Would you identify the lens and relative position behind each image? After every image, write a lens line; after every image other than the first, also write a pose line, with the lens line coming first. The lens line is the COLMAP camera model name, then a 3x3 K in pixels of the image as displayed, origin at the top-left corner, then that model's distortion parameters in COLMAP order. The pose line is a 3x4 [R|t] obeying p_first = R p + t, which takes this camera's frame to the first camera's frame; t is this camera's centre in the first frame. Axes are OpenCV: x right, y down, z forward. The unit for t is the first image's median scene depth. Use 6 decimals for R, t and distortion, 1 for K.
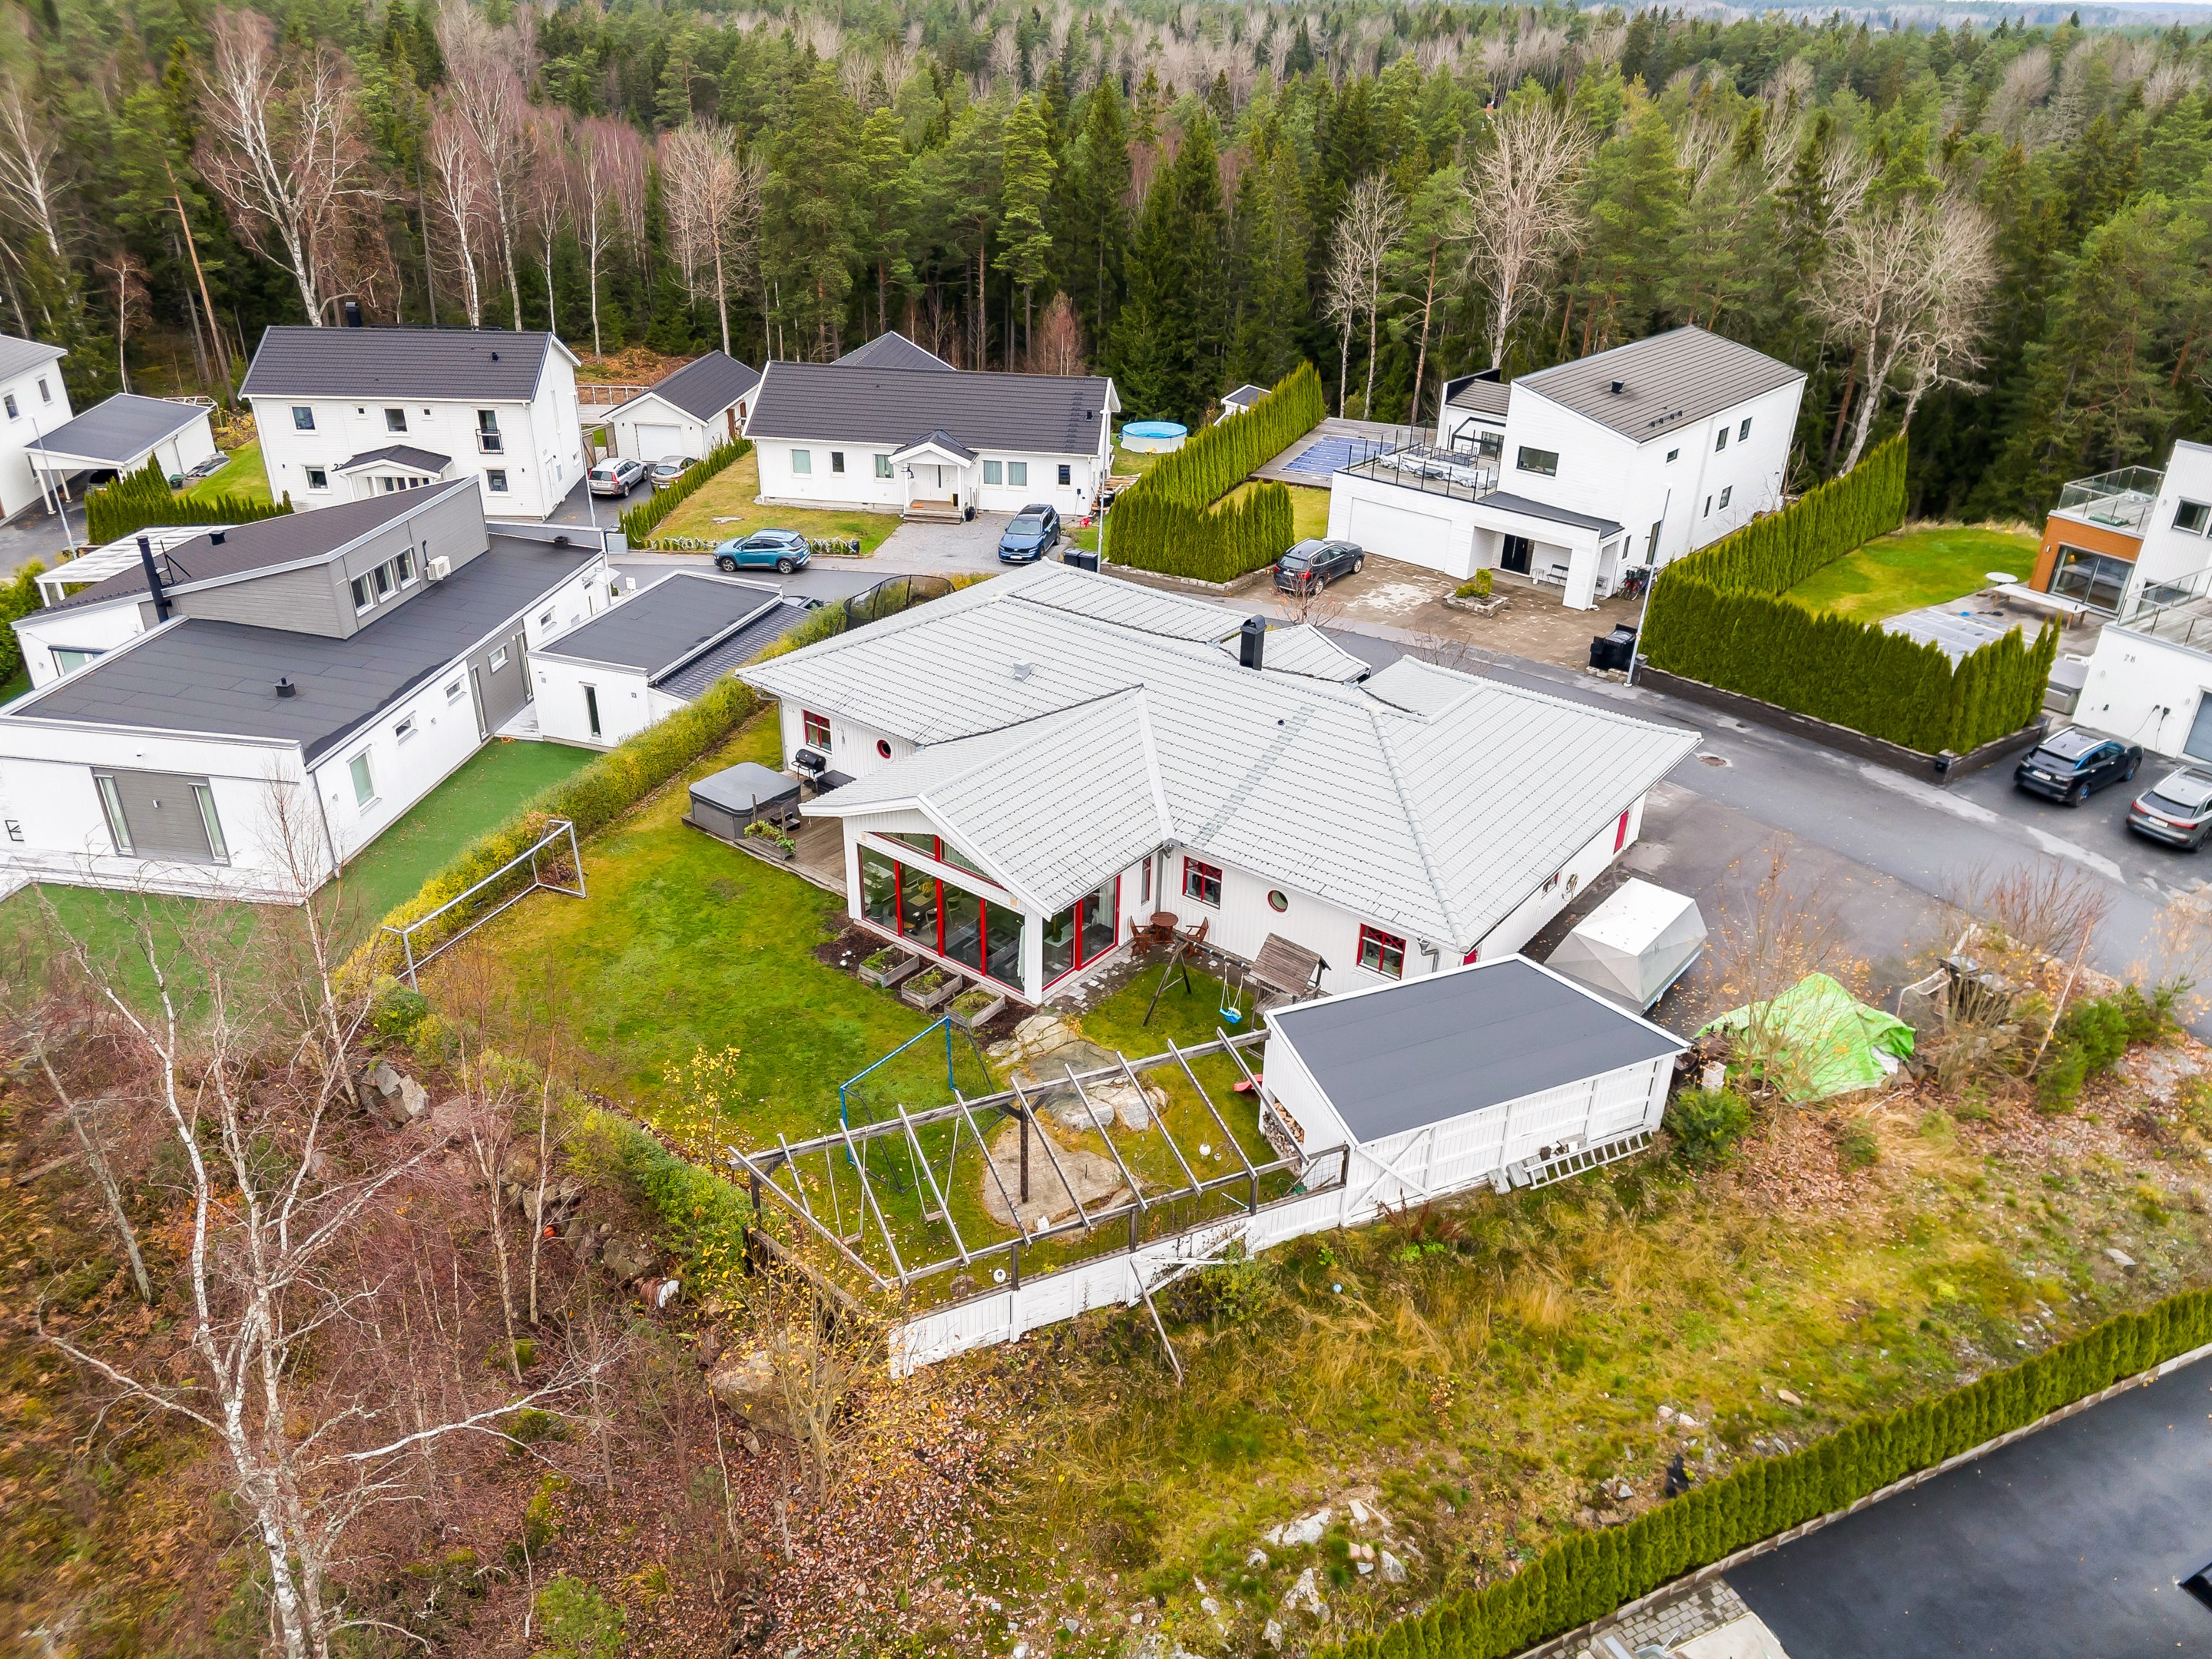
lens RADIAL K [[1550.1, 0, 1106.0], [0, 1550.1, 829.5], [0, 0, 1]] dist [0.053203, -0.042062]
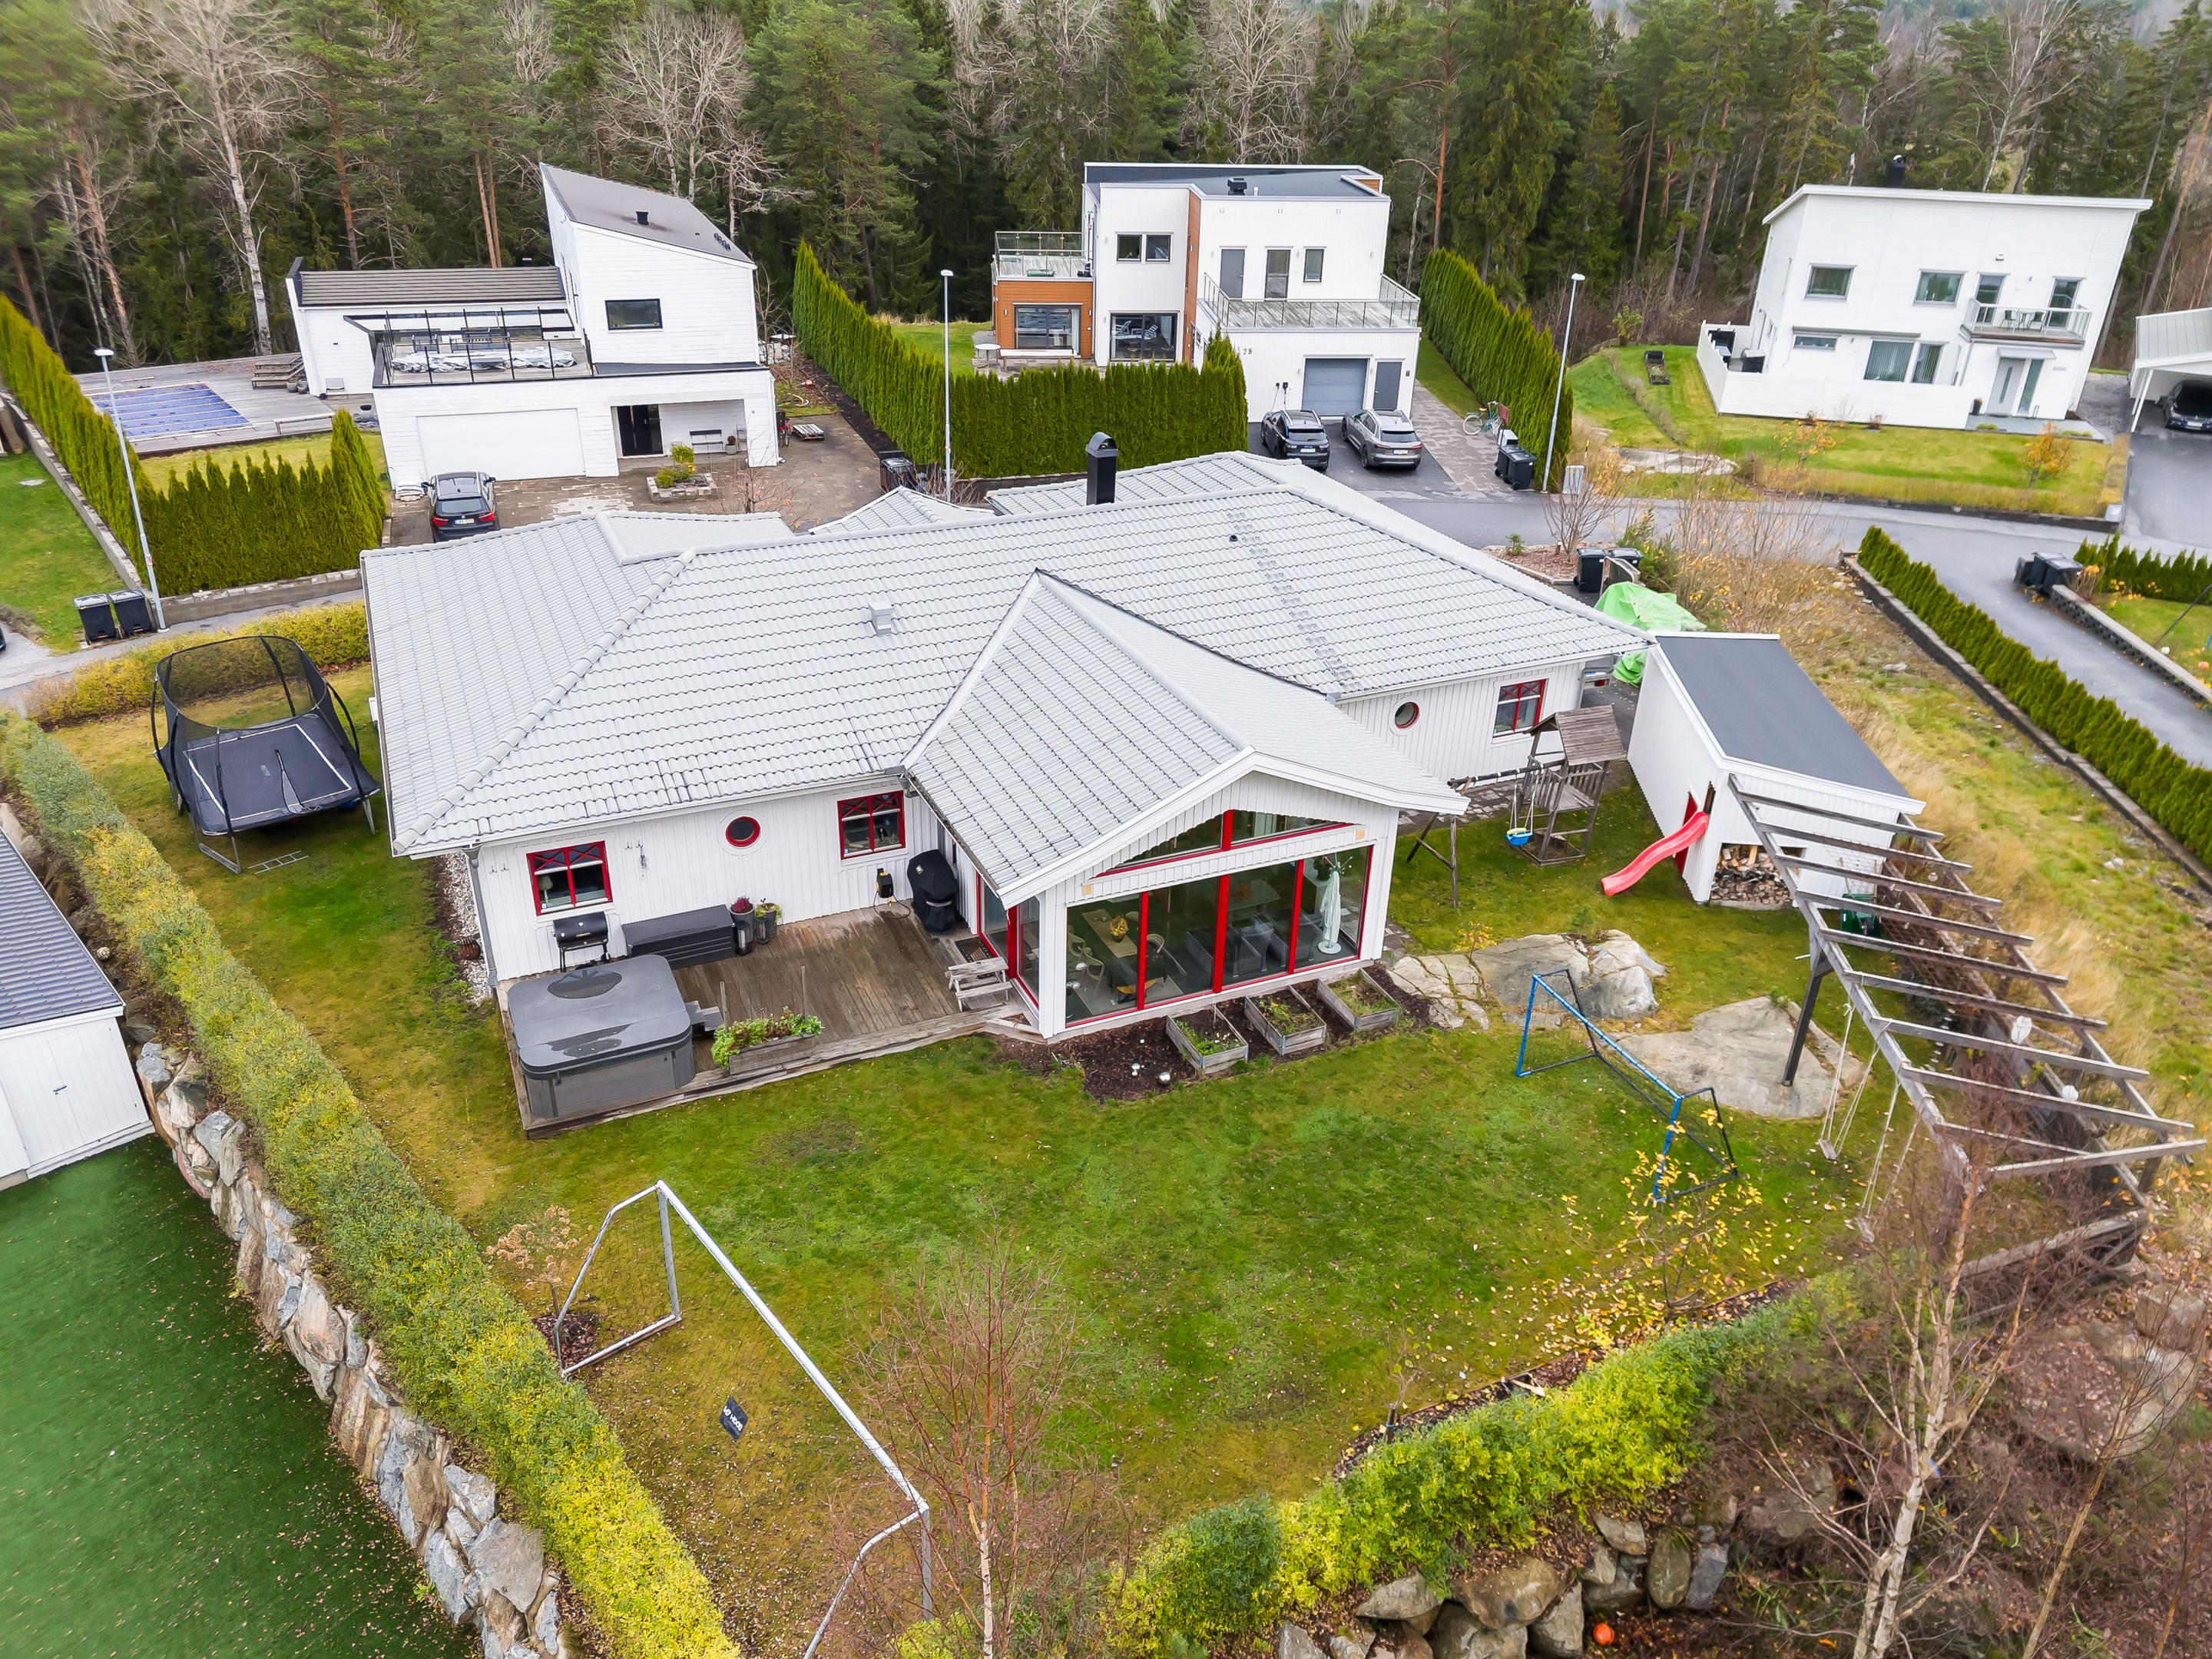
lens RADIAL K [[1550.1, 0, 1106.0], [0, 1550.1, 829.5], [0, 0, 1]] dist [0.053203, -0.042062]
pose [[0.475914, -0.429348, 0.767571, -0.511681], [0.404098, 0.881915, 0.242756, -0.135187], [-0.781160, 0.194643, 0.593215, 0.521874]]
